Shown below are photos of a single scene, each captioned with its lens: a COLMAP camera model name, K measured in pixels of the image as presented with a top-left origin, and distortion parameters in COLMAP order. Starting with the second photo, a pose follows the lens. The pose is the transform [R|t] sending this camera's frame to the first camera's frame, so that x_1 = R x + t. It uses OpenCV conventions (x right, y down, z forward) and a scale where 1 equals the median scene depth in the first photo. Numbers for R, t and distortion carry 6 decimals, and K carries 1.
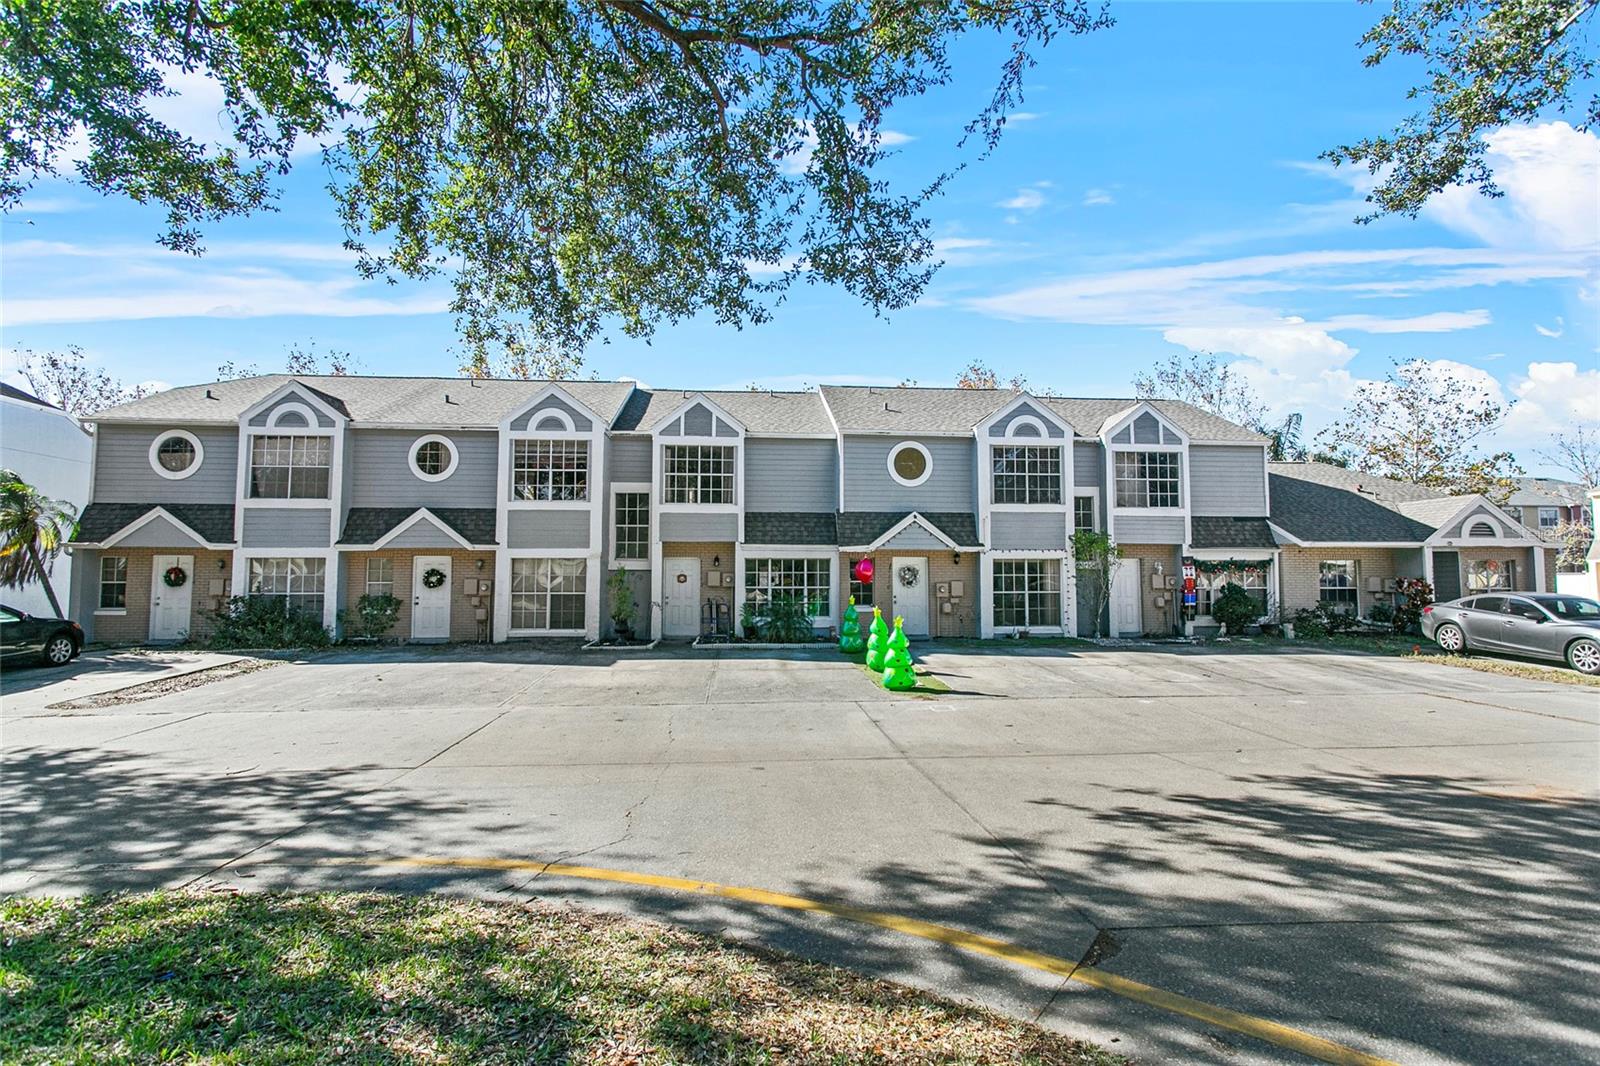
lens RADIAL K [[772.0, 0, 796.3], [0, 772.0, 518.0], [0, 0, 1]] dist [-0.001151, 0.000799]
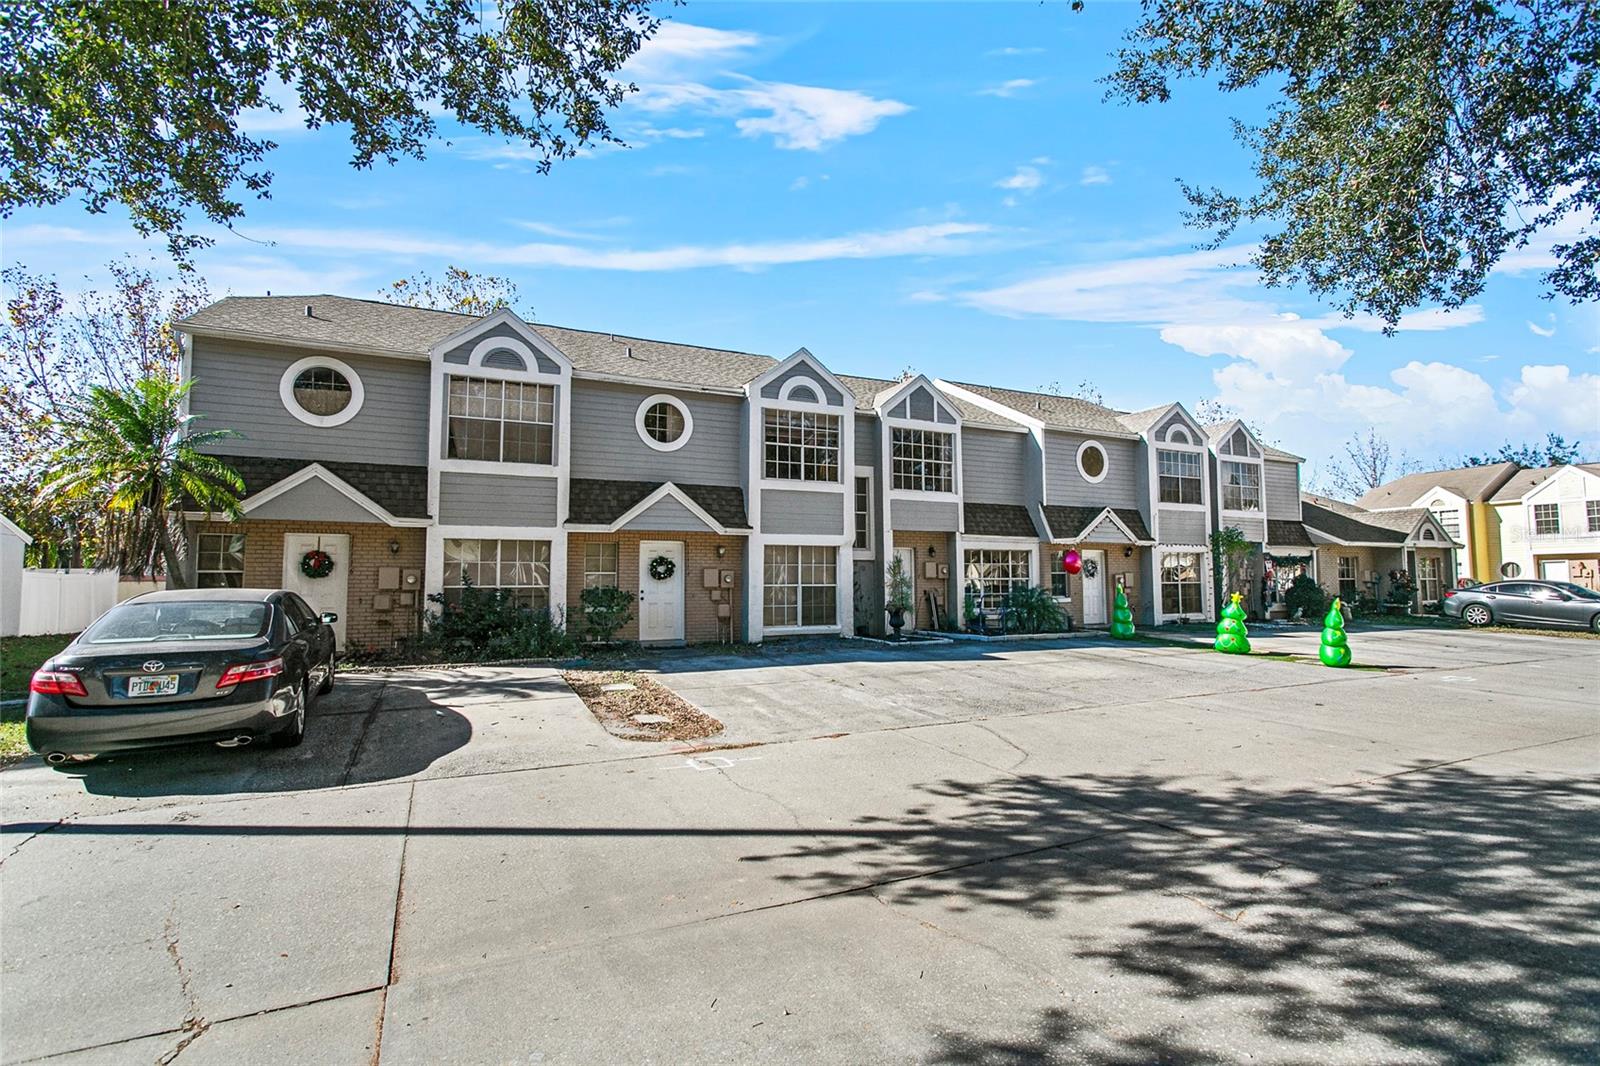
lens RADIAL K [[772.0, 0, 796.3], [0, 772.0, 518.0], [0, 0, 1]] dist [-0.001151, 0.000799]
pose [[0.929492, 0.027719, 0.367799, -0.652683], [-0.026622, 0.999613, -0.008058, 0.027841], [-0.367880, -0.002301, 0.929871, 0.179779]]
